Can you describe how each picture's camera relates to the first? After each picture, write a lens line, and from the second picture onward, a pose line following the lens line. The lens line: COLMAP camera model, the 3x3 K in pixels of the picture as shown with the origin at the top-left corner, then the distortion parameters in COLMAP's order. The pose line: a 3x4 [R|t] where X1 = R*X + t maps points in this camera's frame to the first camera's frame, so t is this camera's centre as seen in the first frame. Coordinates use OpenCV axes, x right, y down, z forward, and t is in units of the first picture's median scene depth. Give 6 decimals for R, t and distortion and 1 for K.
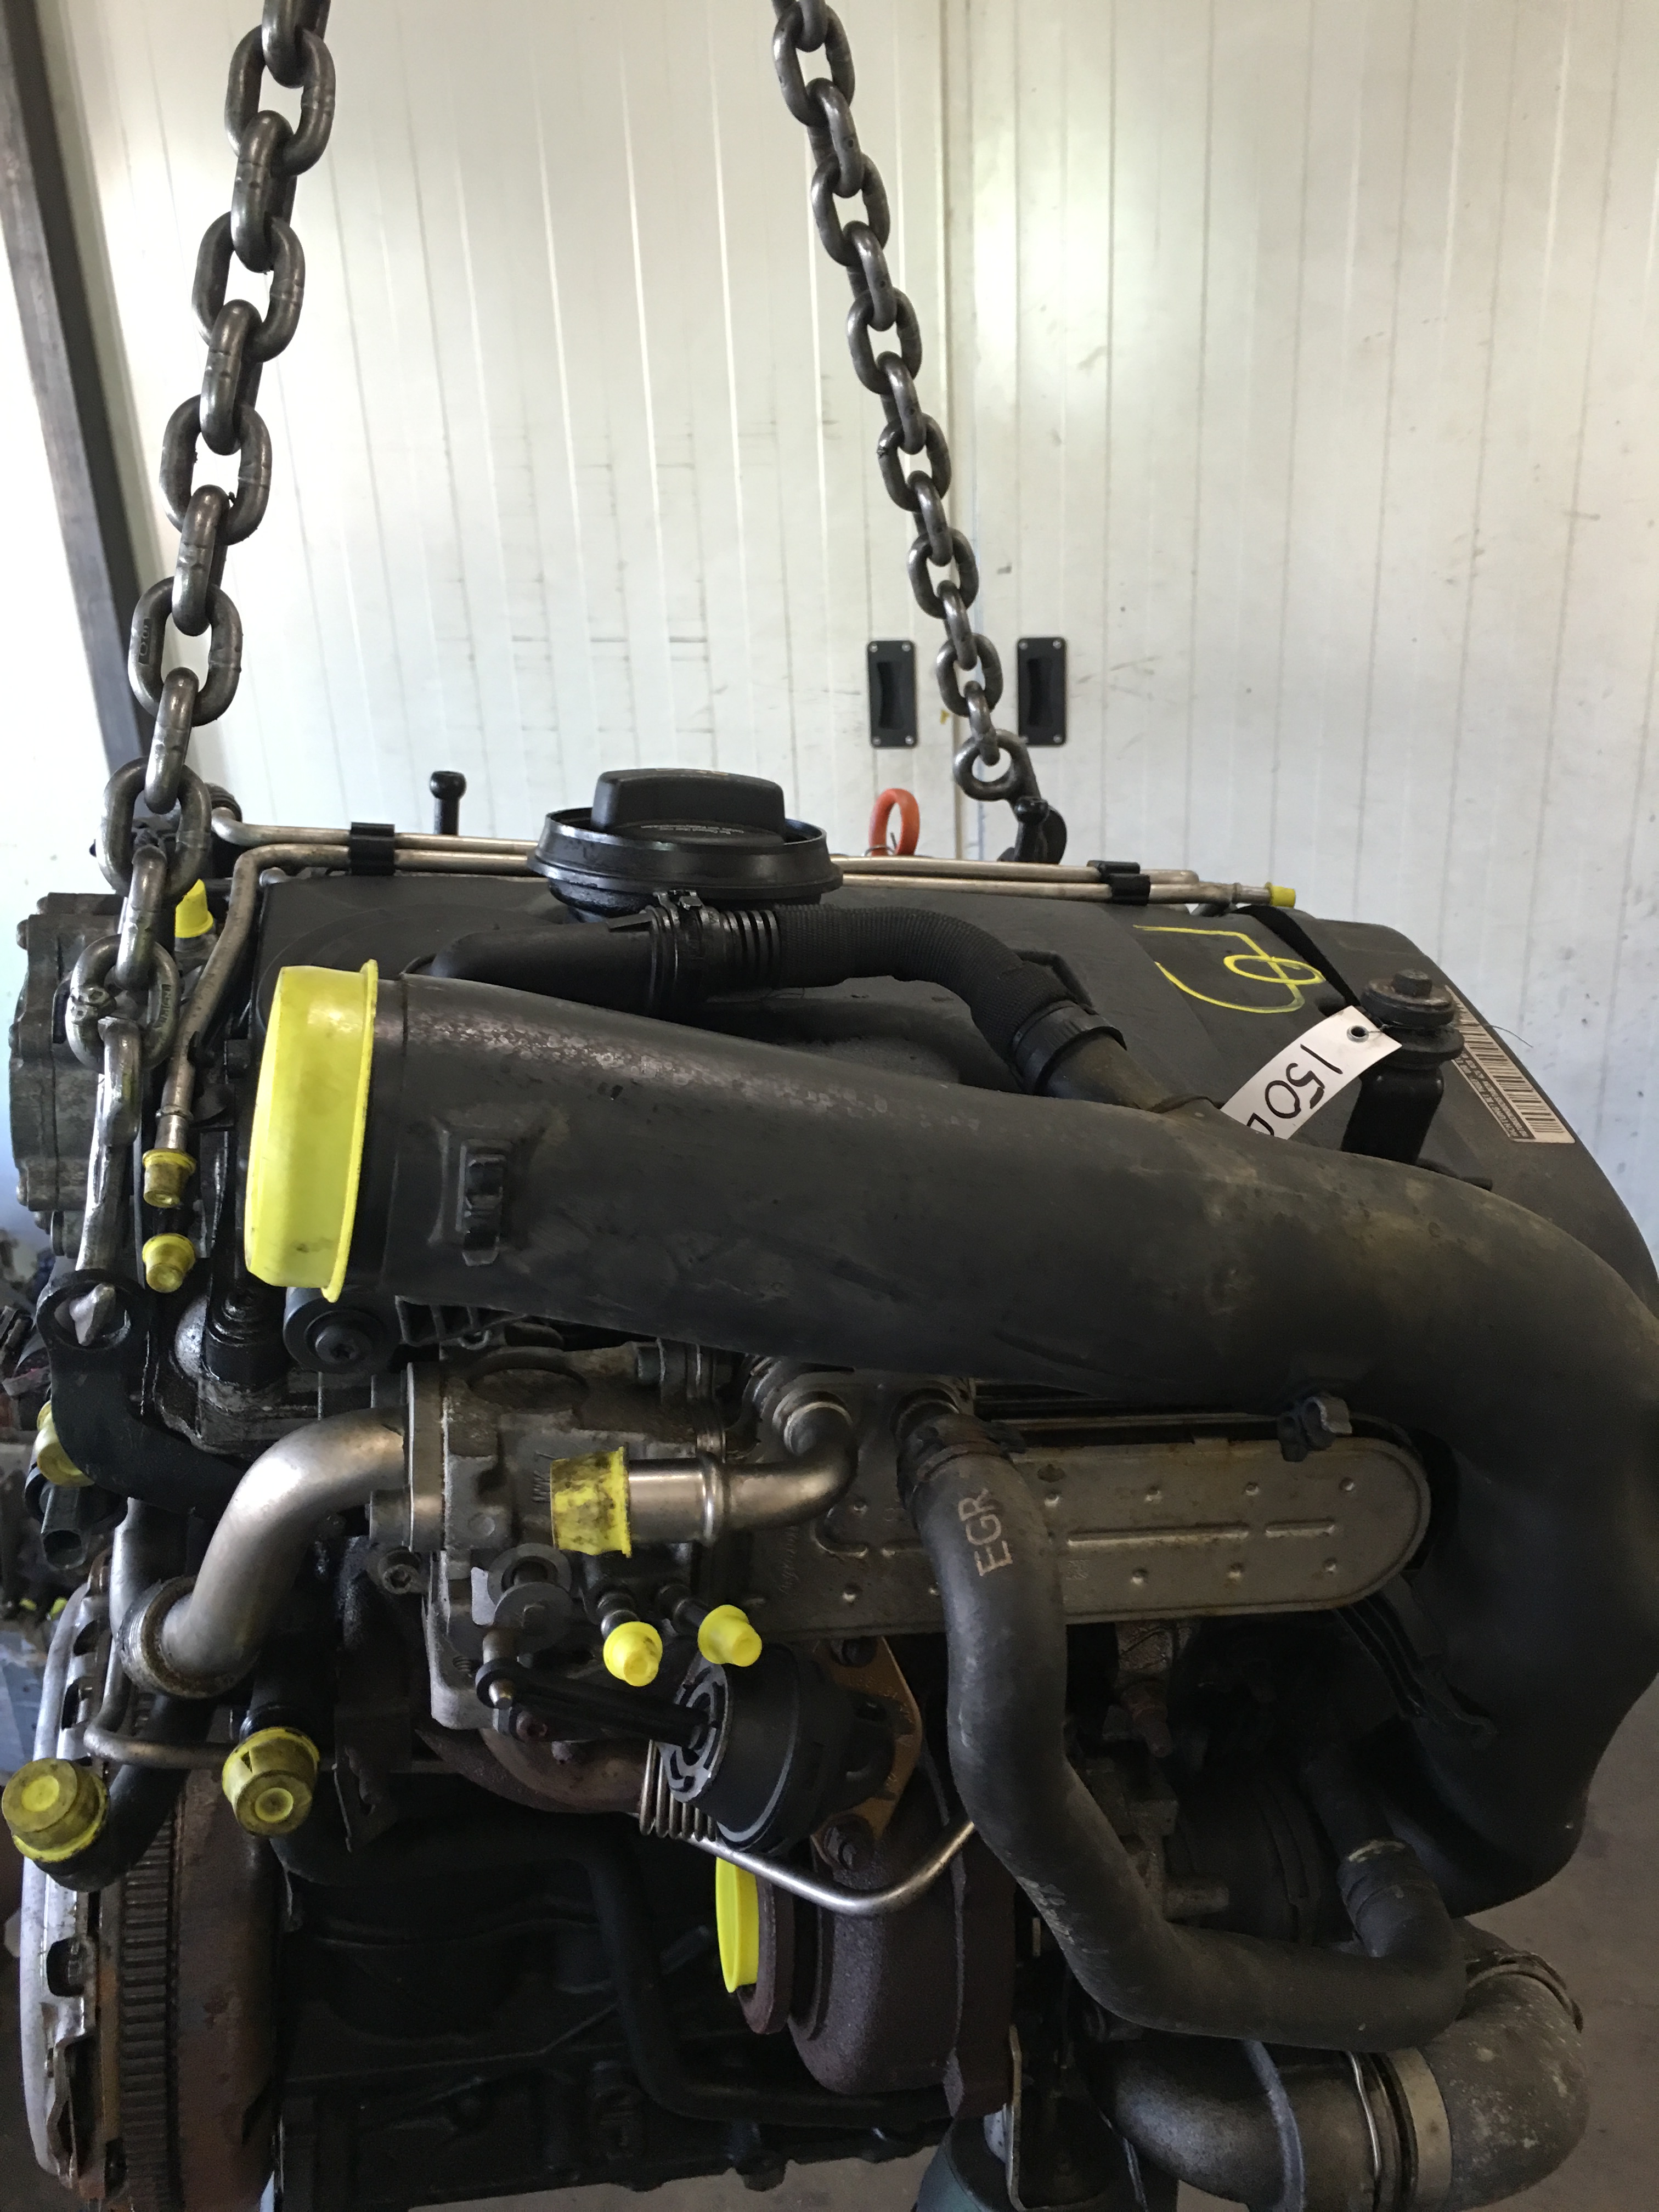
lens RADIAL K [[1884.8, 0, 811.4], [0, 1884.8, 1111.3], [0, 0, 1]] dist [0.072423, -0.061915]
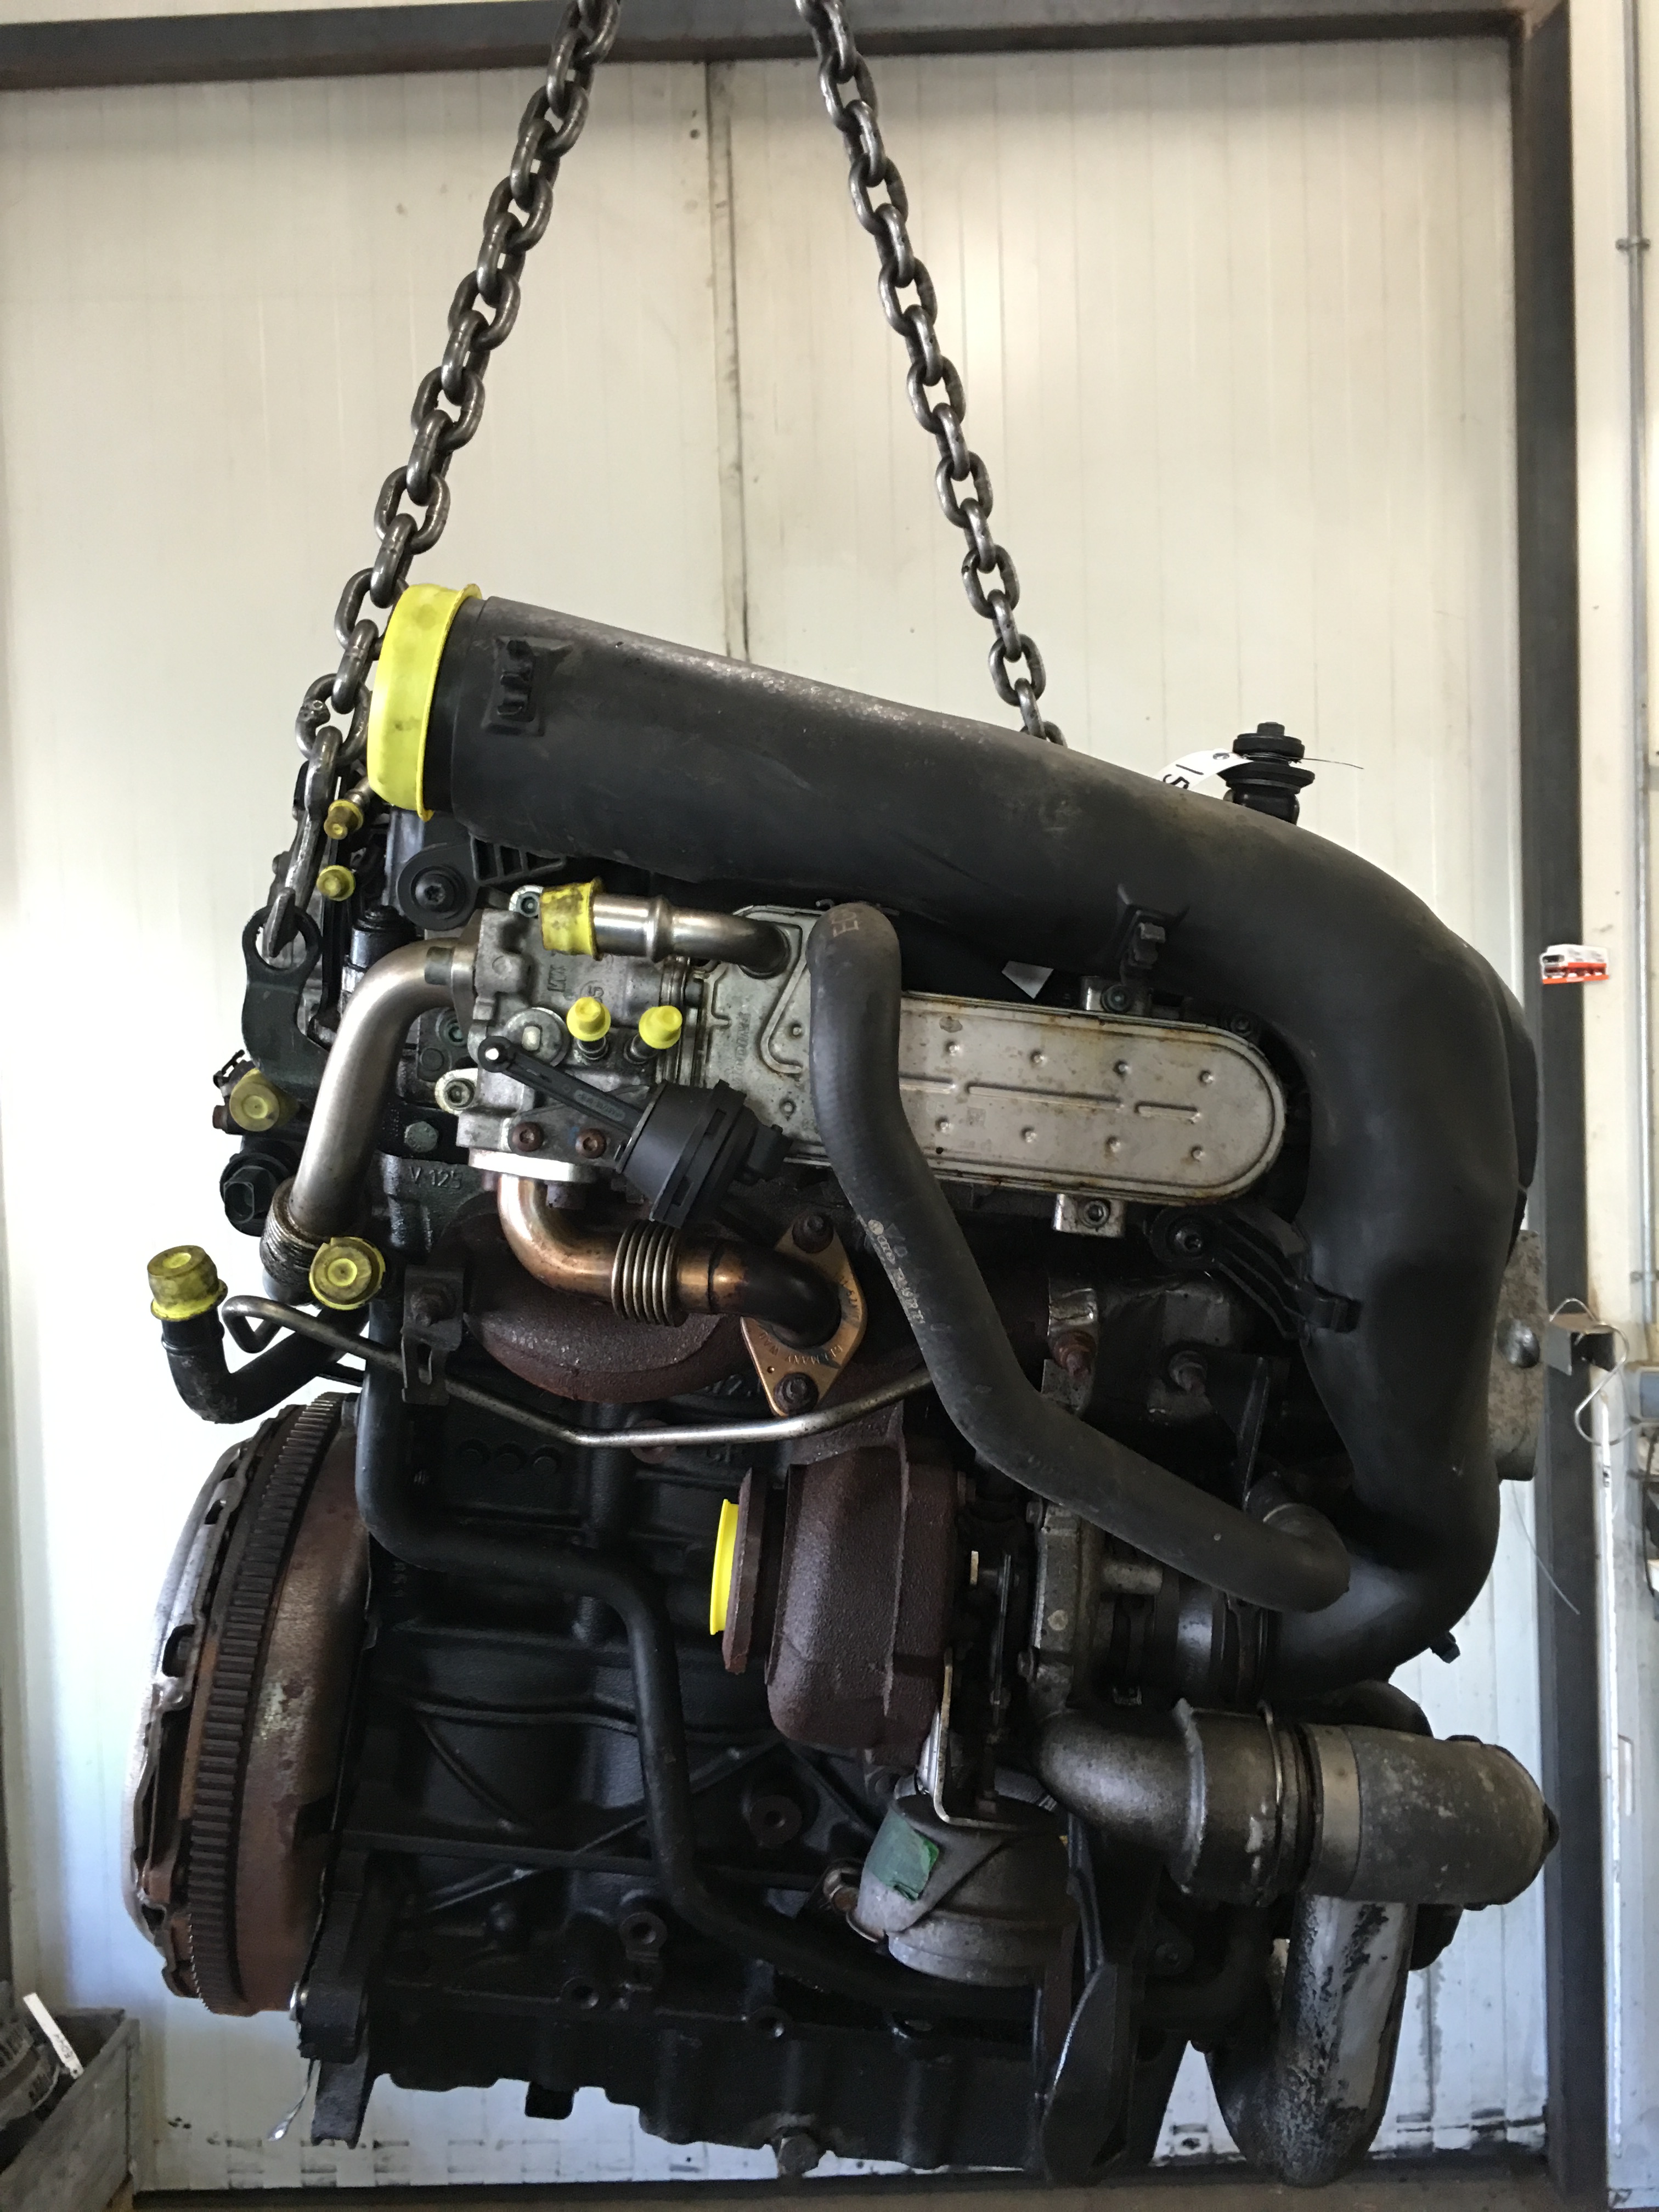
lens RADIAL K [[1884.8, 0, 808.7], [0, 1884.8, 1100.7], [0, 0, 1]] dist [0.072423, -0.061915]
pose [[0.981240, 0.019680, -0.191785, 0.228955], [-0.087160, 0.932594, -0.350244, 0.571530], [0.171965, 0.360389, 0.916814, -0.134519]]
